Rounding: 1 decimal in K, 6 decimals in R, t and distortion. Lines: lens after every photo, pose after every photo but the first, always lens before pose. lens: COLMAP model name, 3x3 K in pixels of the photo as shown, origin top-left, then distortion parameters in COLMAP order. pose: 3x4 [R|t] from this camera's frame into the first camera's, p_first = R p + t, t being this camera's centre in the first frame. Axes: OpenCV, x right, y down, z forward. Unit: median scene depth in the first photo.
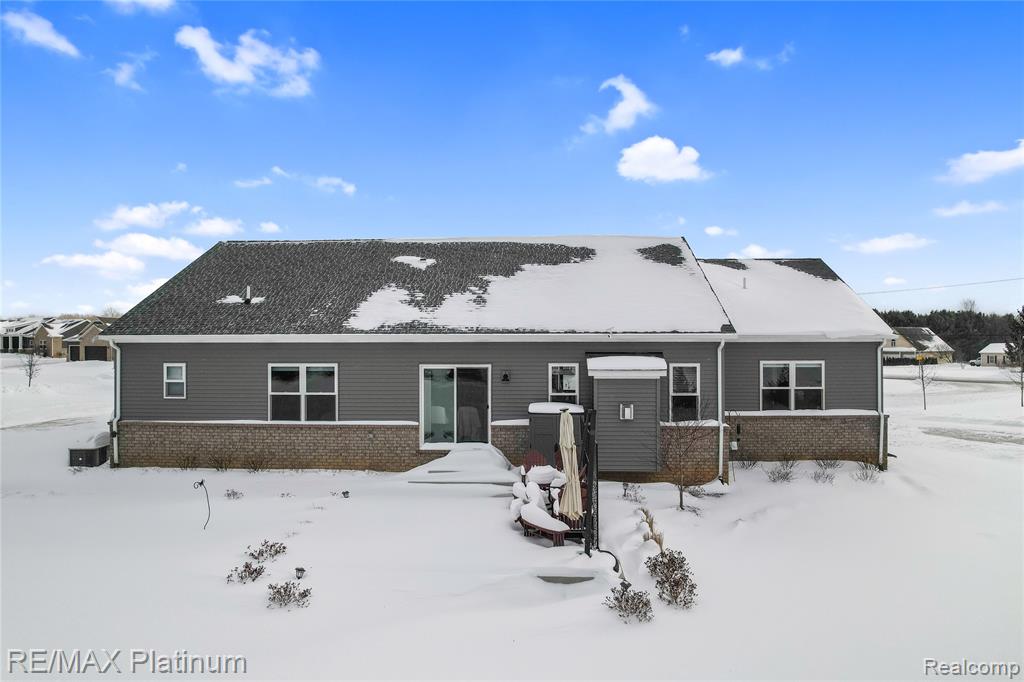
lens RADIAL K [[659.4, 0, 495.4], [0, 659.4, 340.3], [0, 0, 1]] dist [-0.059351, 0.034461]
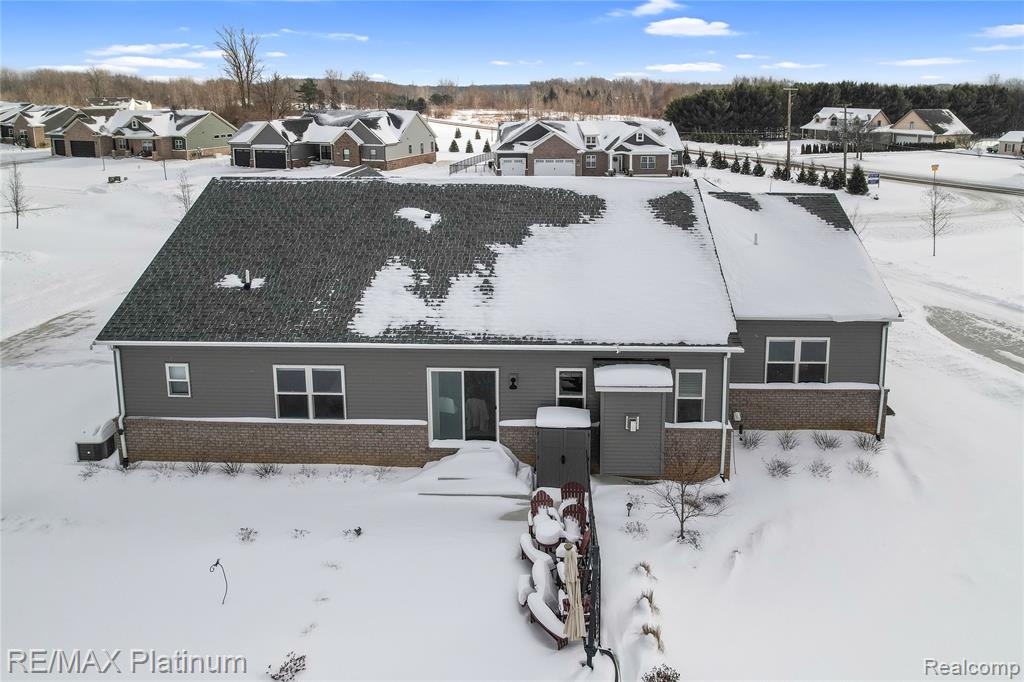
lens RADIAL K [[680.3, 0, 526.9], [0, 680.3, 194.8], [0, 0, 1]] dist [-0.041248, 0.001661]
pose [[0.999469, -0.007240, 0.031765, 0.005386], [0.003060, 0.991548, 0.129702, -0.345849], [-0.032436, -0.129536, 0.991044, 0.012033]]
